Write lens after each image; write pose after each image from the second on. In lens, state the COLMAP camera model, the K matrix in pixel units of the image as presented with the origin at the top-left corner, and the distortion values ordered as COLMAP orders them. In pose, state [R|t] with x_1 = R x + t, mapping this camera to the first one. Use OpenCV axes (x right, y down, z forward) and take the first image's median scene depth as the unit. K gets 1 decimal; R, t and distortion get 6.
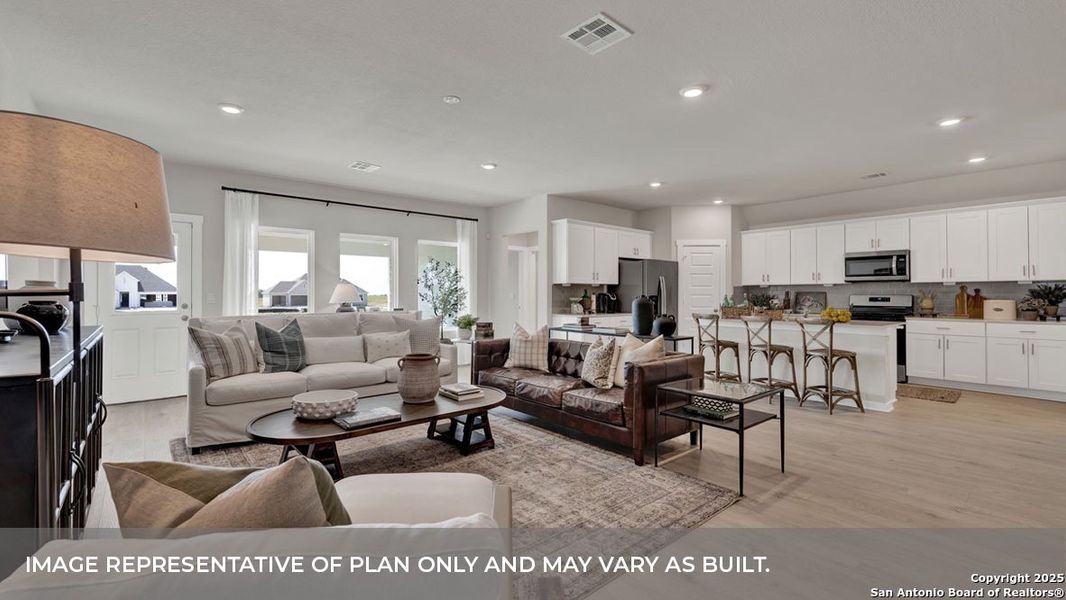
lens RADIAL K [[460.9, 0, 519.5], [0, 460.9, 290.8], [0, 0, 1]] dist [-0.001392, 0.001733]
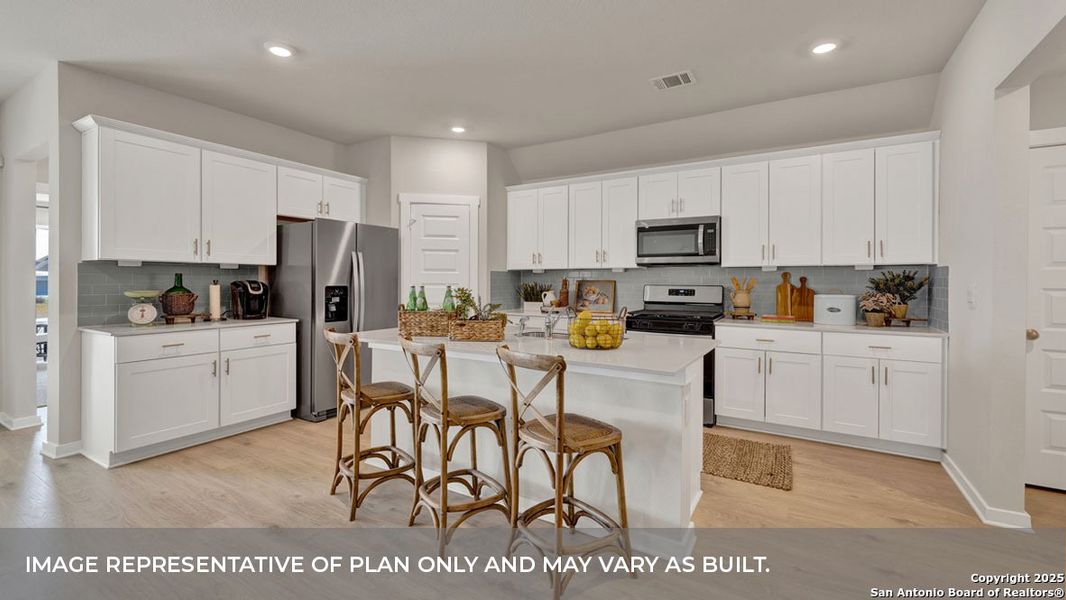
lens RADIAL K [[463.8, 0, 526.7], [0, 463.8, 282.0], [0, 0, 1]] dist [0.004588, -0.000643]
pose [[0.947751, 0.001644, 0.319007, 0.381279], [-0.005418, 0.999925, 0.010941, -0.002255], [-0.318966, -0.012098, 0.947689, 0.468370]]
